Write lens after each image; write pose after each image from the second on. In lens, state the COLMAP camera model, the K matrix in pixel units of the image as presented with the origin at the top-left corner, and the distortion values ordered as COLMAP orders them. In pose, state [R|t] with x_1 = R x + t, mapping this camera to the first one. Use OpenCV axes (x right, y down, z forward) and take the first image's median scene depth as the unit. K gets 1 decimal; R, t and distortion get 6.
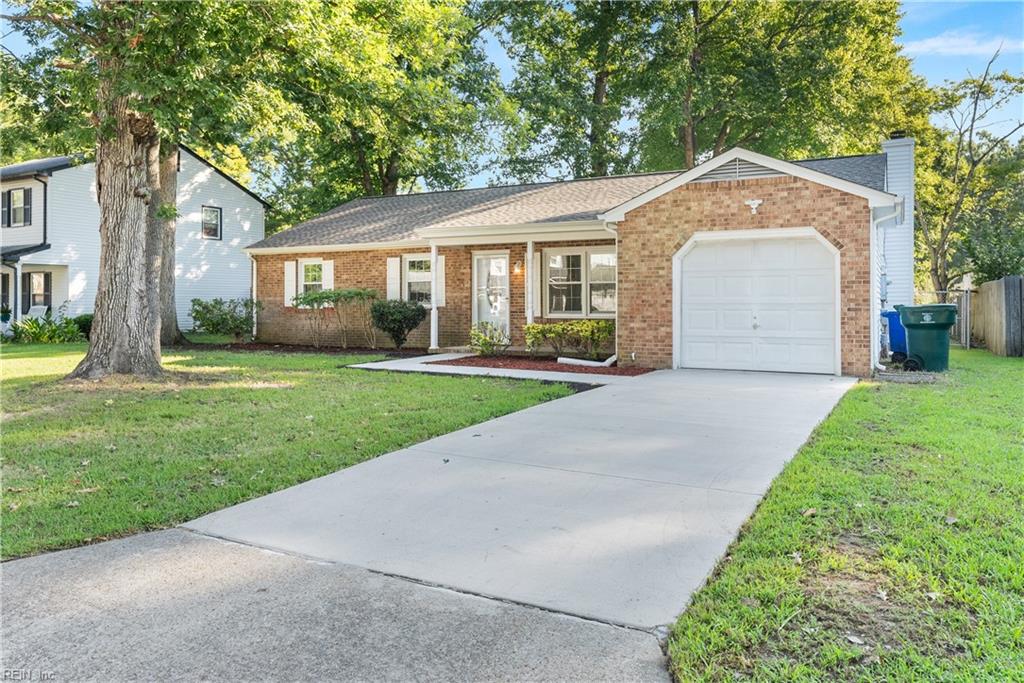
lens RADIAL K [[721.6, 0, 520.7], [0, 721.6, 301.4], [0, 0, 1]] dist [0.007688, -0.000214]
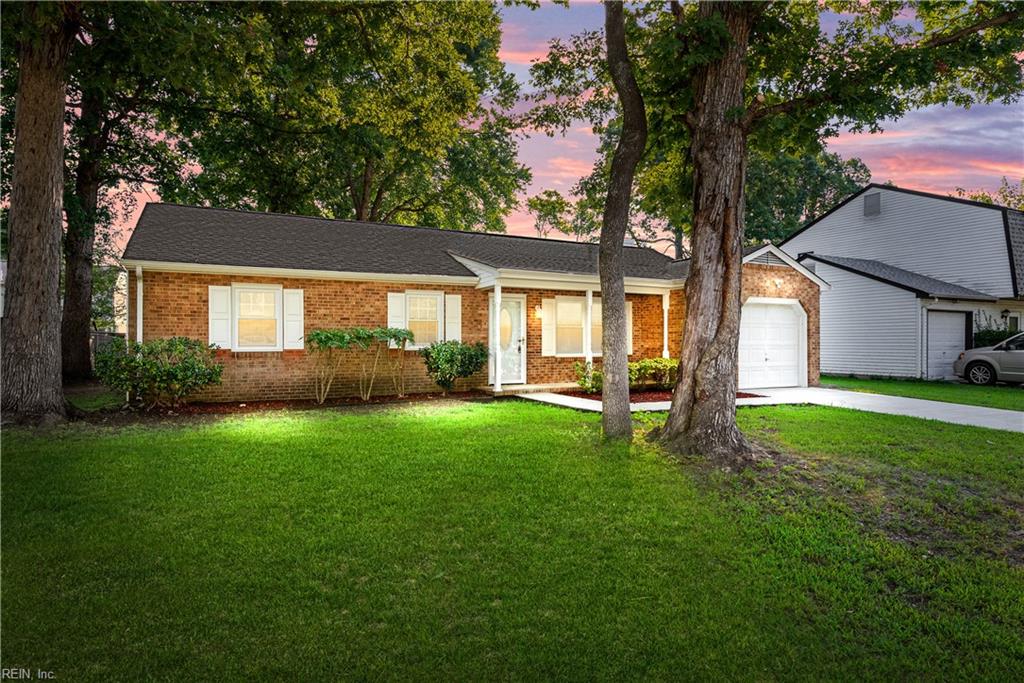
lens RADIAL K [[583.8, 0, 512.7], [0, 583.8, 342.7], [0, 0, 1]] dist [-0.000584, 0.001335]
pose [[0.582055, -0.002076, 0.813147, -0.987961], [-0.005034, 0.999968, 0.006156, -0.006734], [-0.813134, -0.007676, 0.582026, 0.685682]]
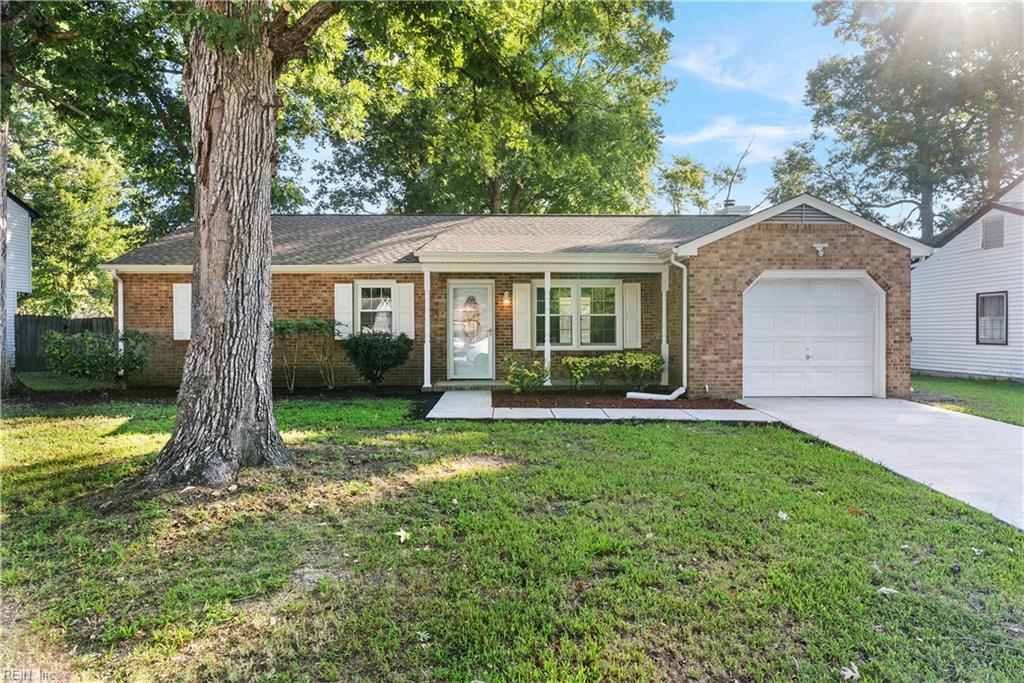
lens RADIAL K [[583.8, 0, 514.0], [0, 583.8, 340.5], [0, 0, 1]] dist [-0.000584, 0.001335]
pose [[0.878280, -0.009168, 0.478060, -0.488654], [-0.000422, 0.999801, 0.019948, -0.008377], [-0.478147, -0.017722, 0.878101, 0.409806]]
